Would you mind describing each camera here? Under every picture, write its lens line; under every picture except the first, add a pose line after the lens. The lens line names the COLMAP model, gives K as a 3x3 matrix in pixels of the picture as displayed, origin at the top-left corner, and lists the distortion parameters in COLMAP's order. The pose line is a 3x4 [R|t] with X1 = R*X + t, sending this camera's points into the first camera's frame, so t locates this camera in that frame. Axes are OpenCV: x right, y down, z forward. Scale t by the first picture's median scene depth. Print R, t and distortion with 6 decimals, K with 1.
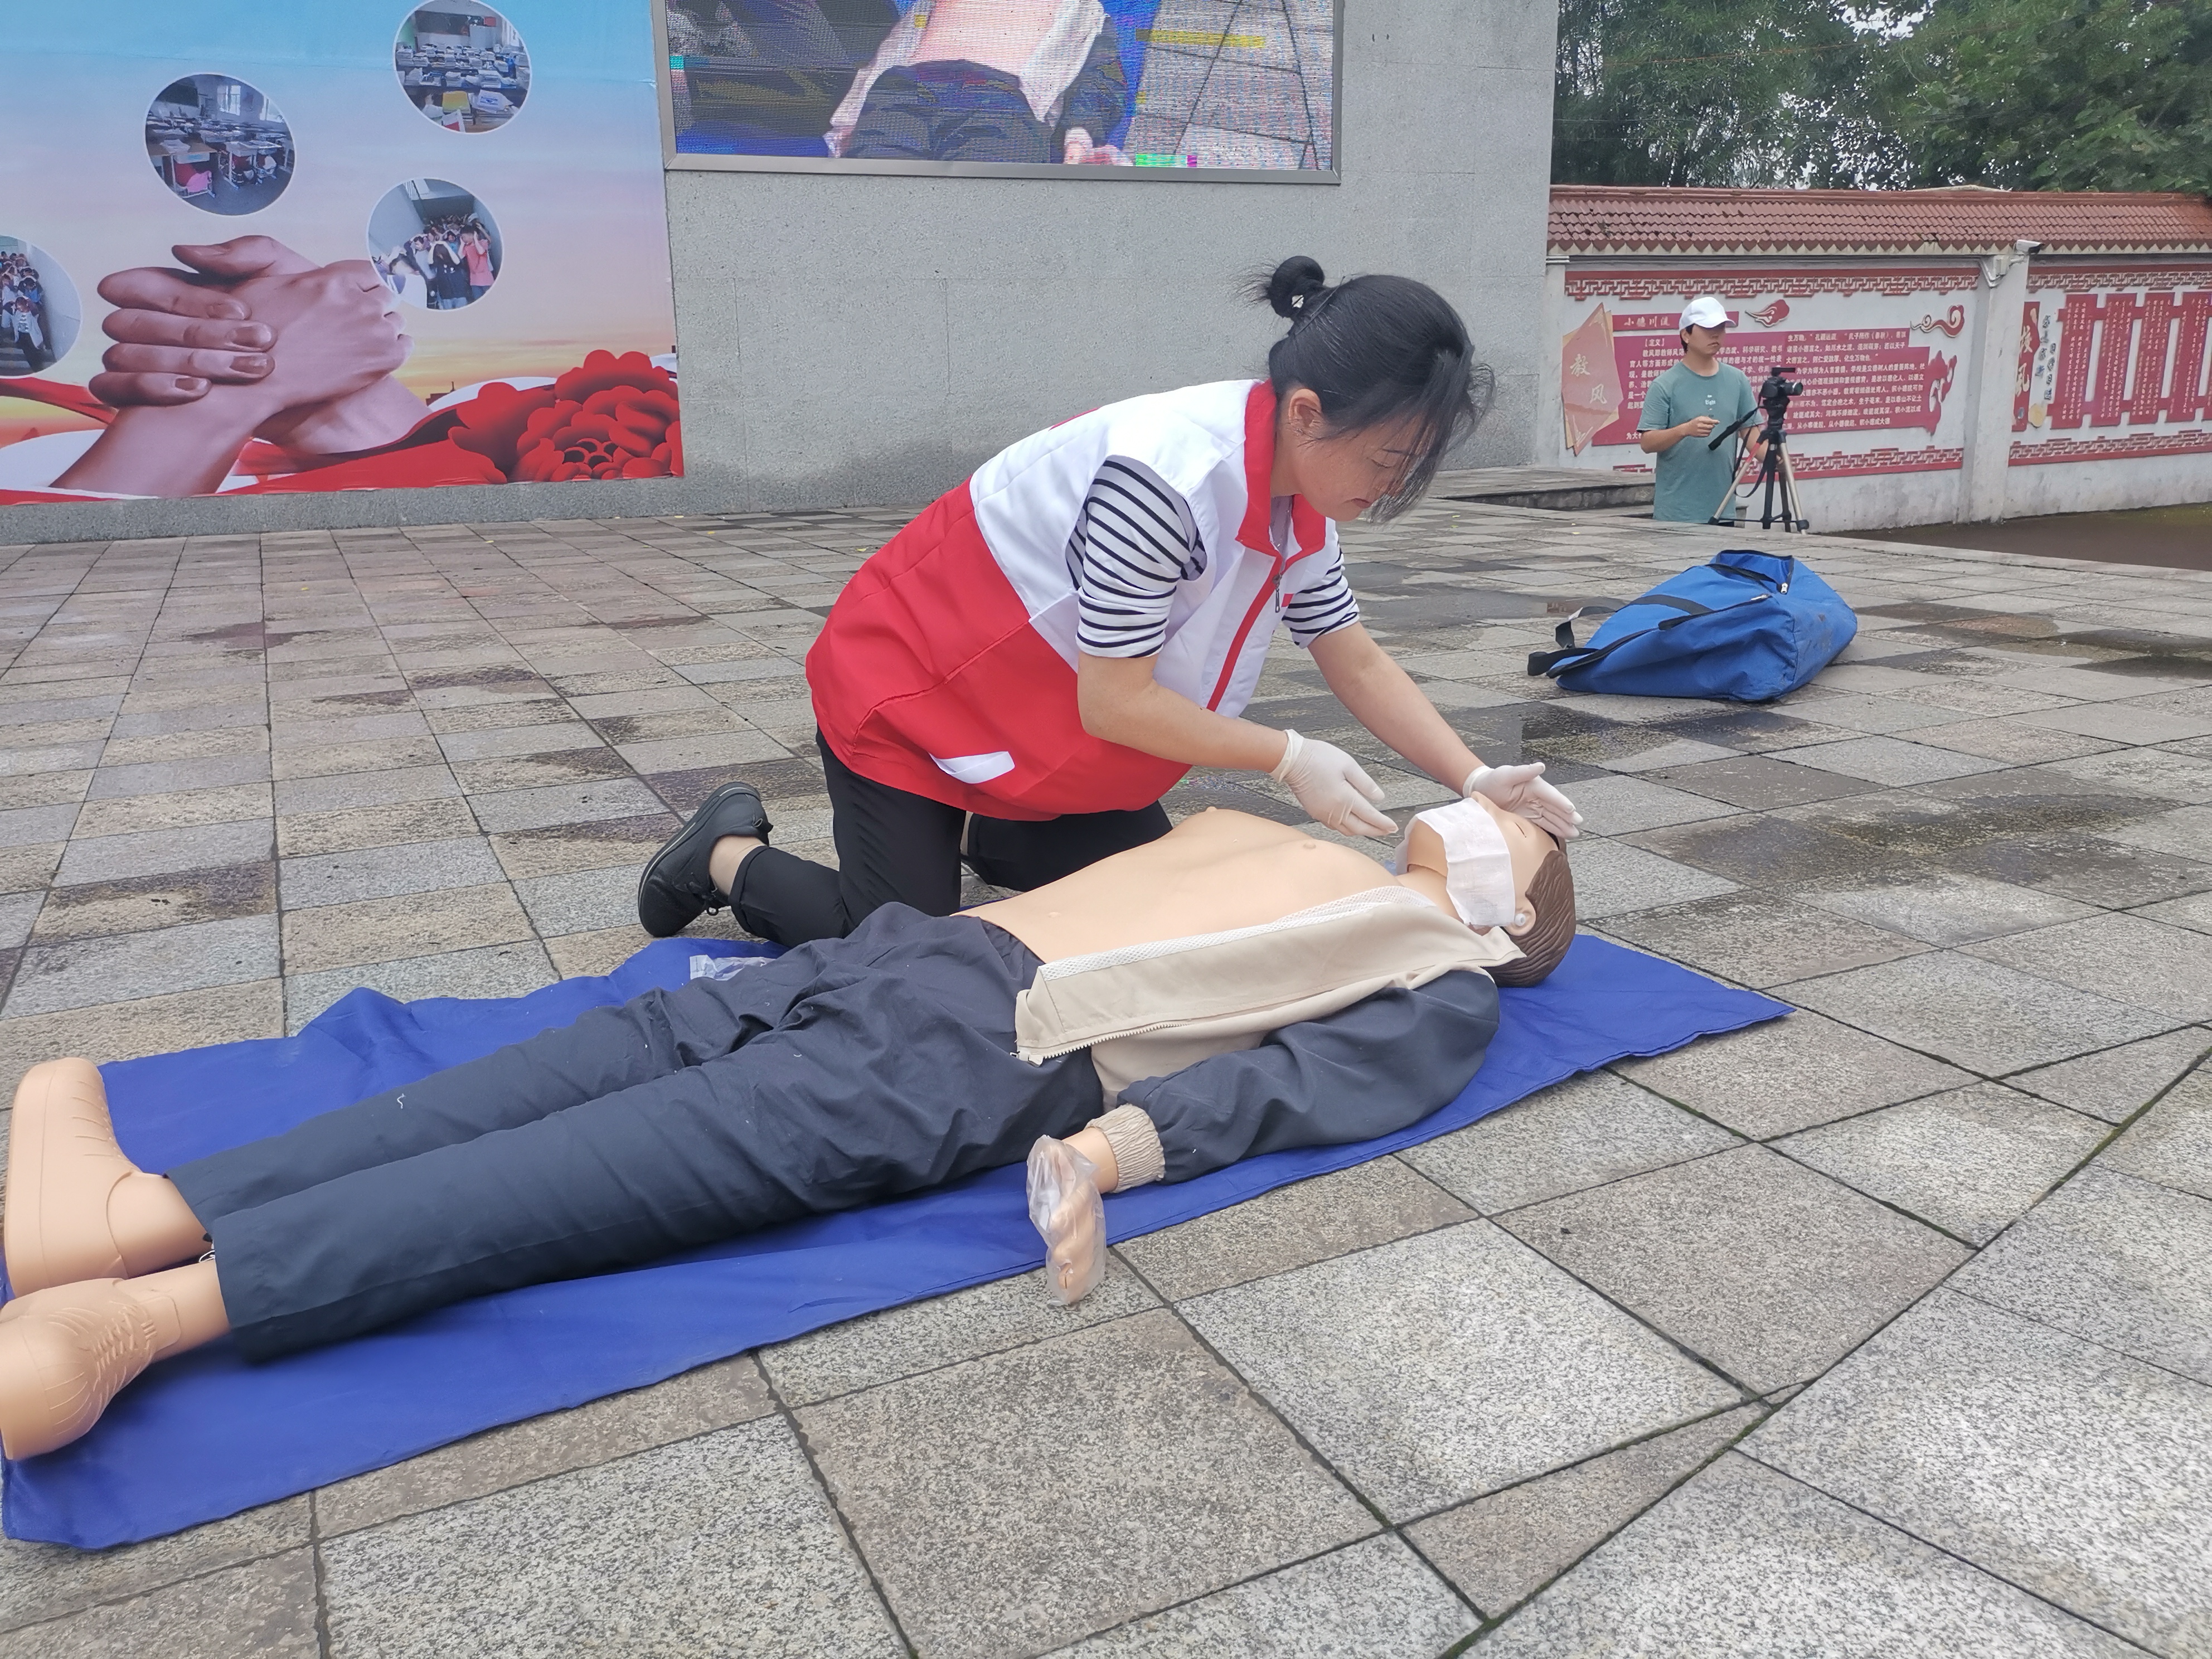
lens RADIAL K [[1756.6, 0, 1114.7], [0, 1756.6, 816.3], [0, 0, 1]] dist [0.032174, -0.011014]
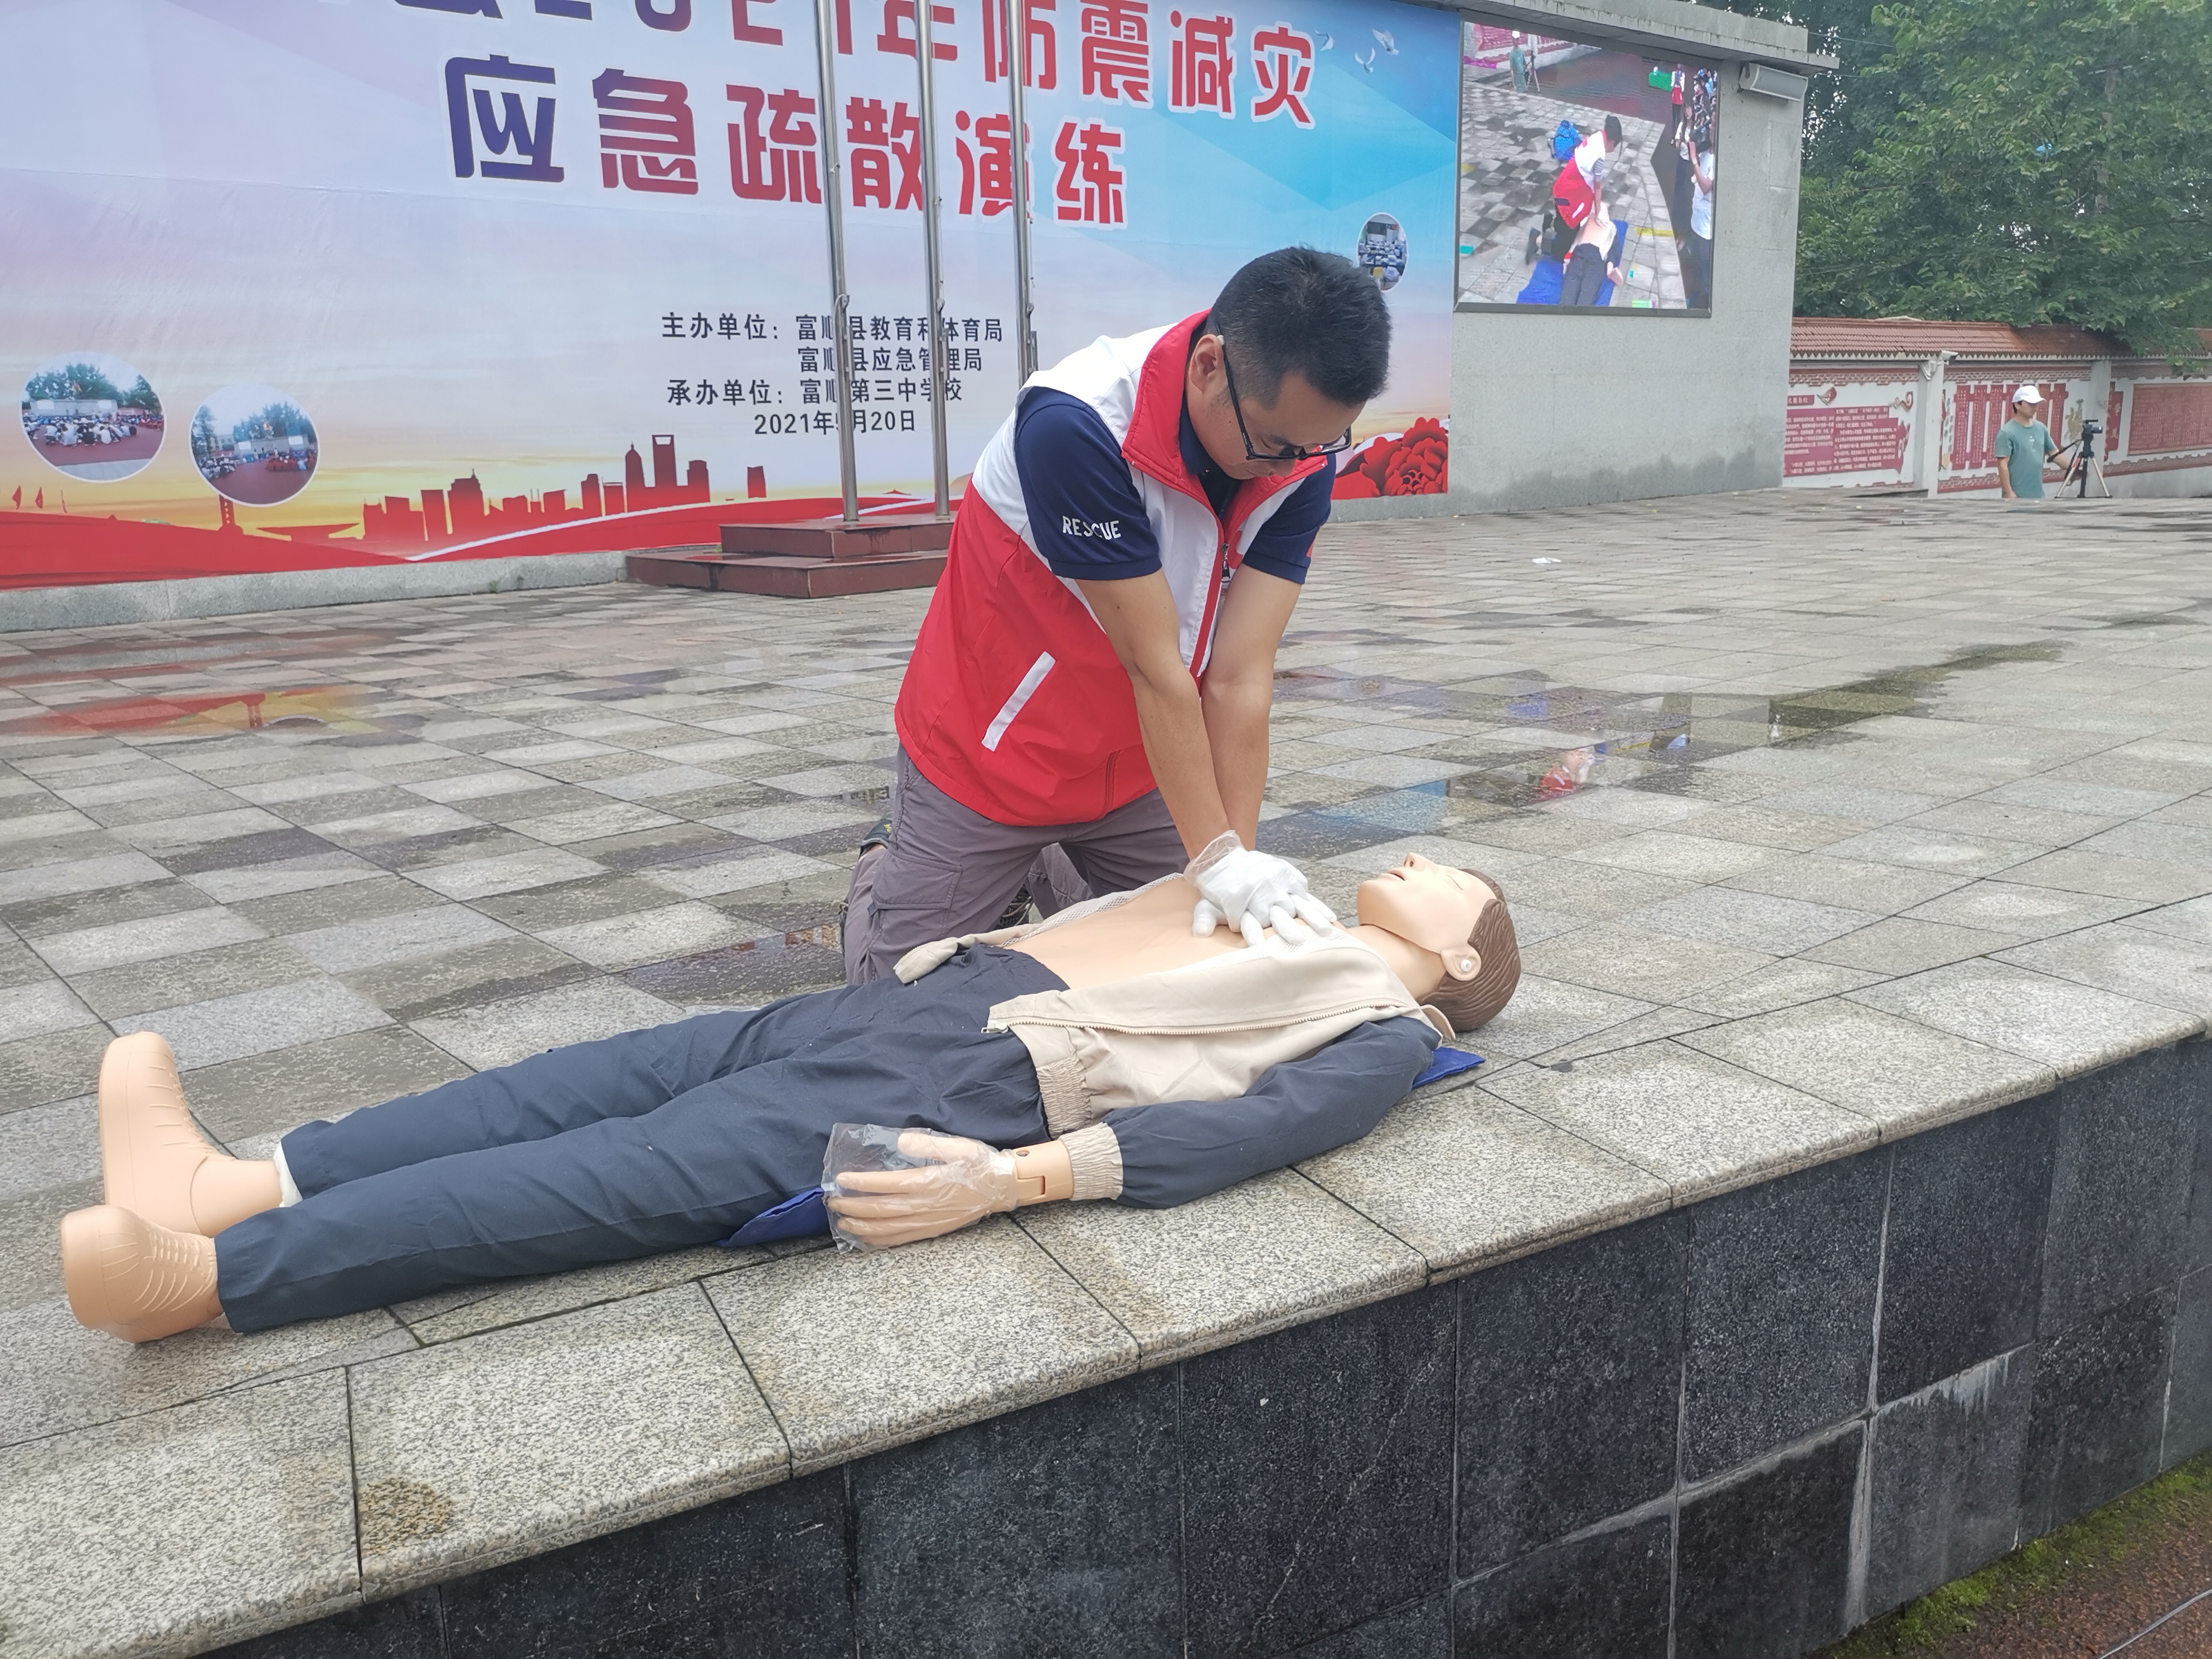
lens RADIAL K [[1741.2, 0, 1102.8], [0, 1741.2, 825.4], [0, 0, 1]] dist [0.036861, -0.030374]
pose [[0.966533, -0.059165, 0.249626, -0.989988], [0.068309, 0.997268, -0.028123, 0.143141], [-0.247280, 0.044233, 0.967934, -0.495020]]
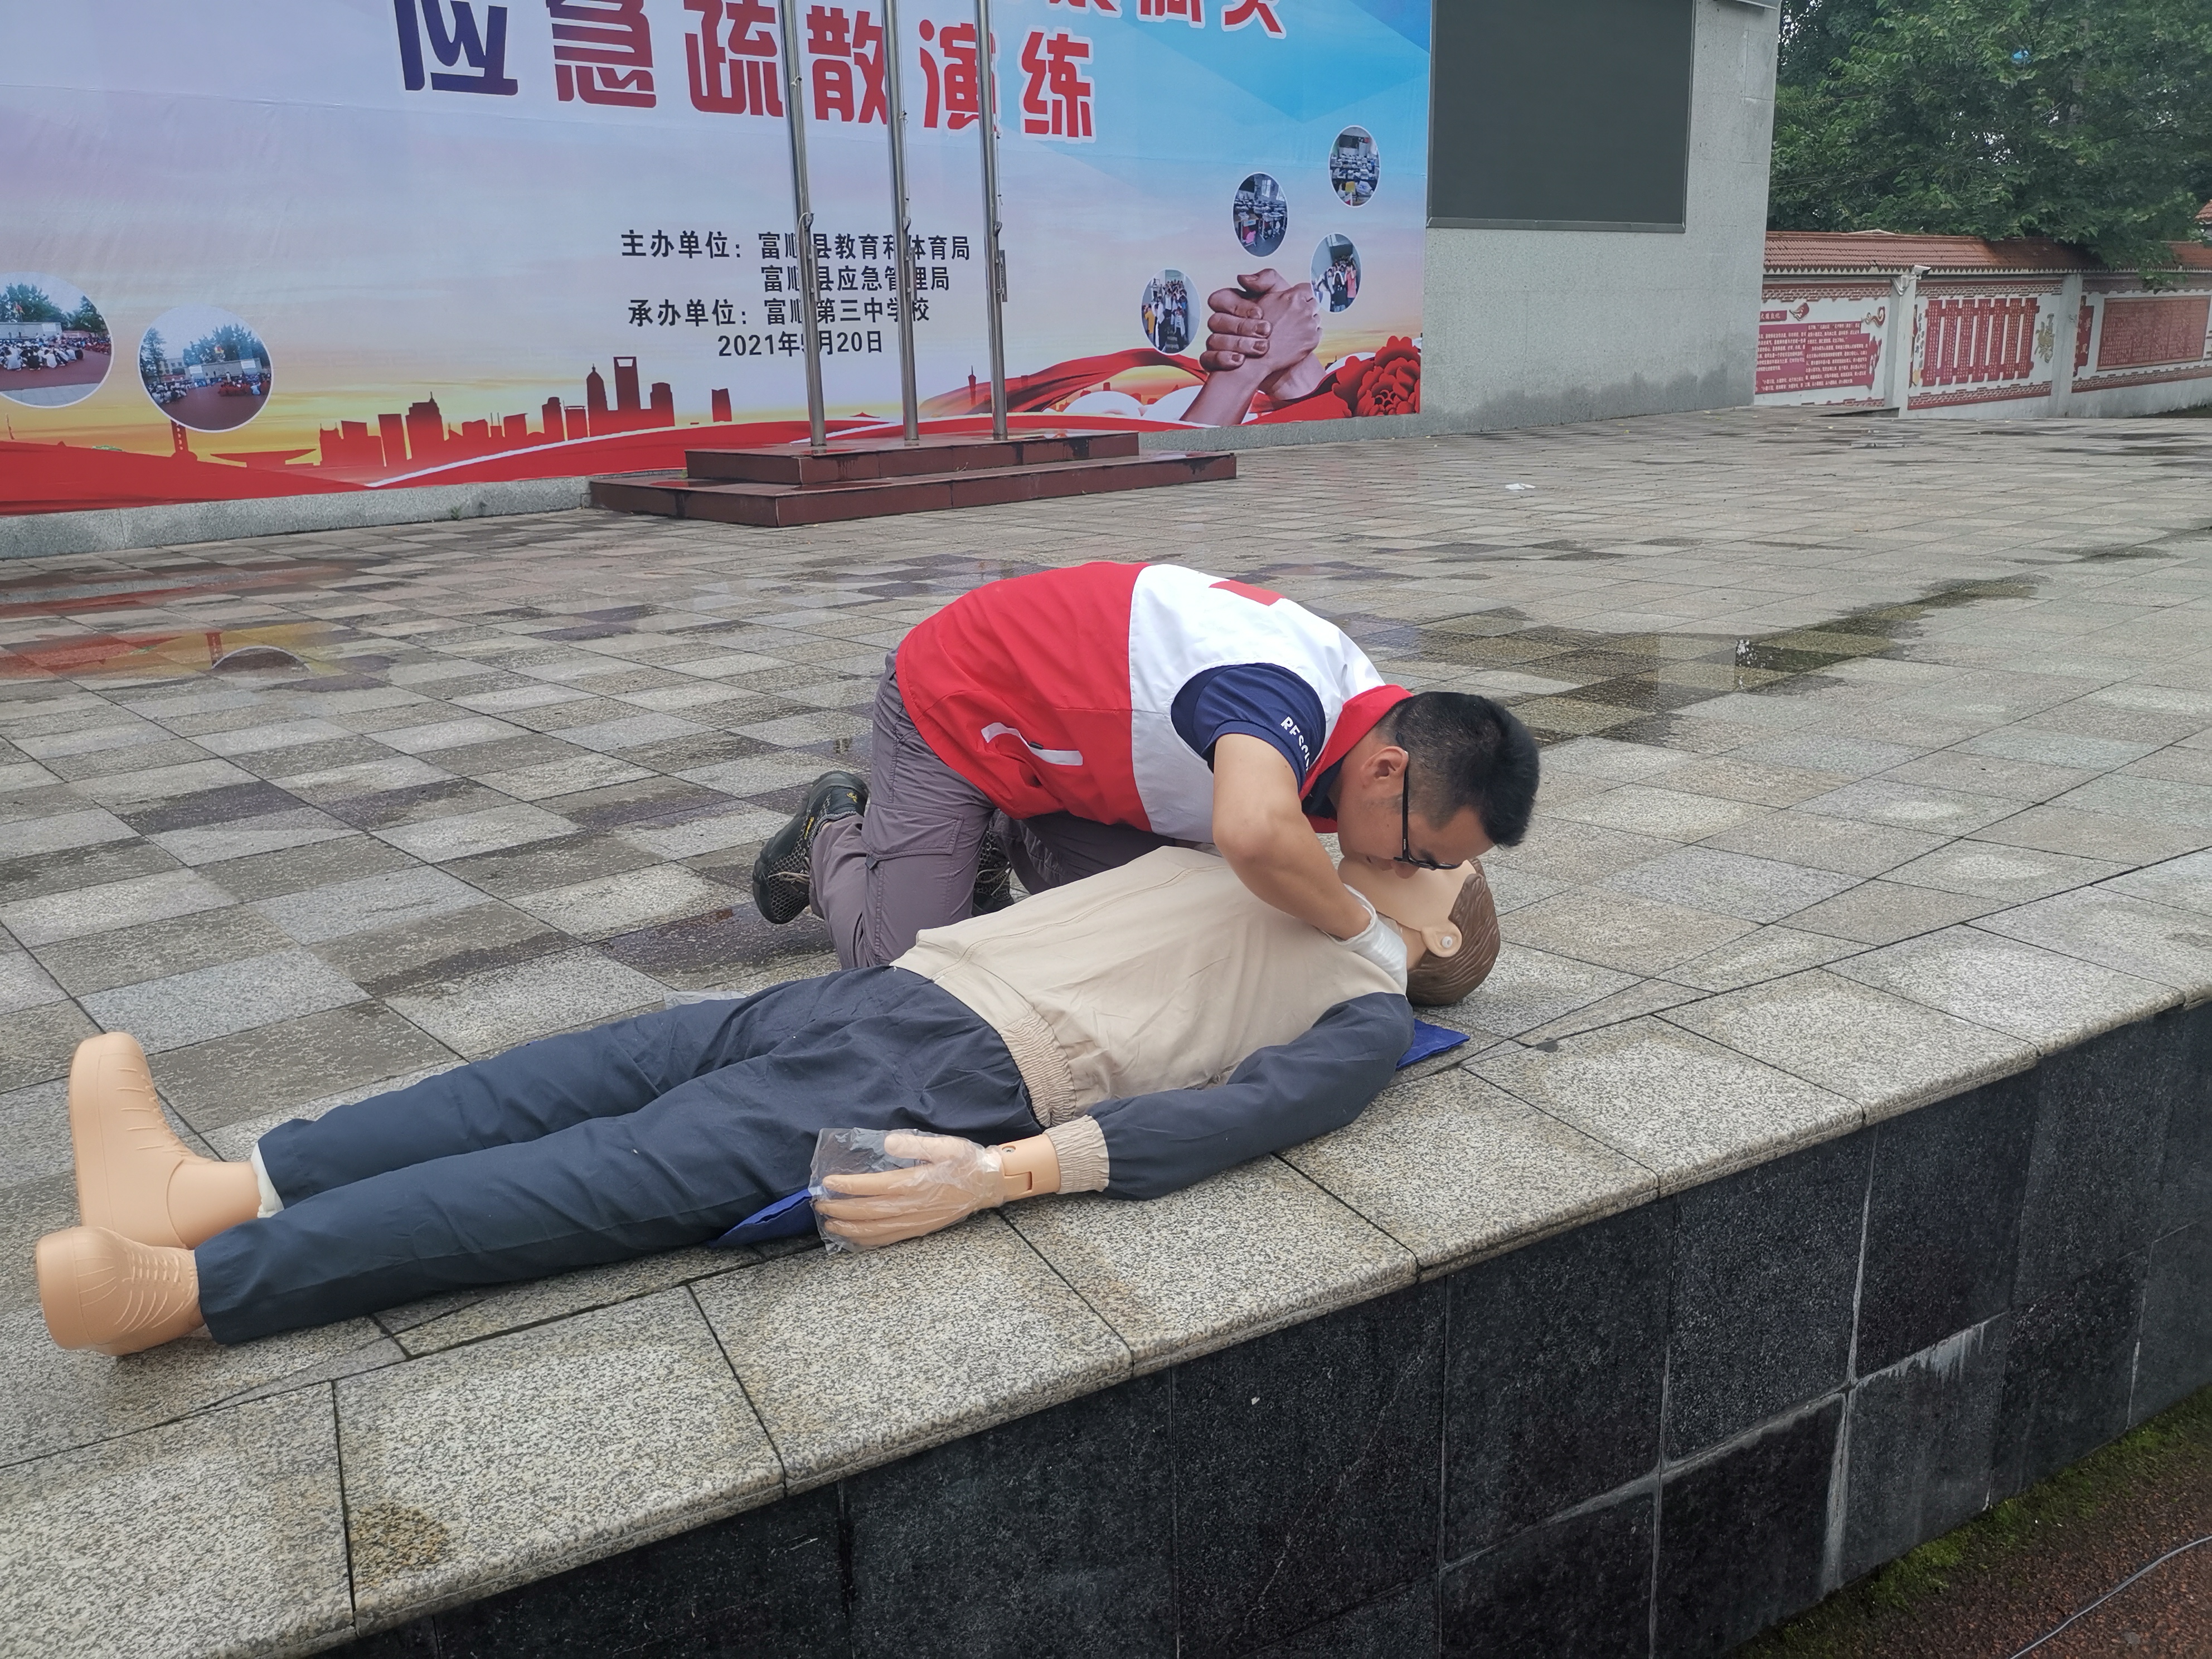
lens RADIAL K [[1737.3, 0, 1106.0], [0, 1737.3, 829.5], [0, 0, 1]] dist [0.039213, -0.031358]
pose [[0.961423, -0.078056, 0.263766, -0.990147], [0.075105, 0.996949, 0.021268, 0.138804], [-0.264621, -0.000638, 0.964352, -0.493480]]
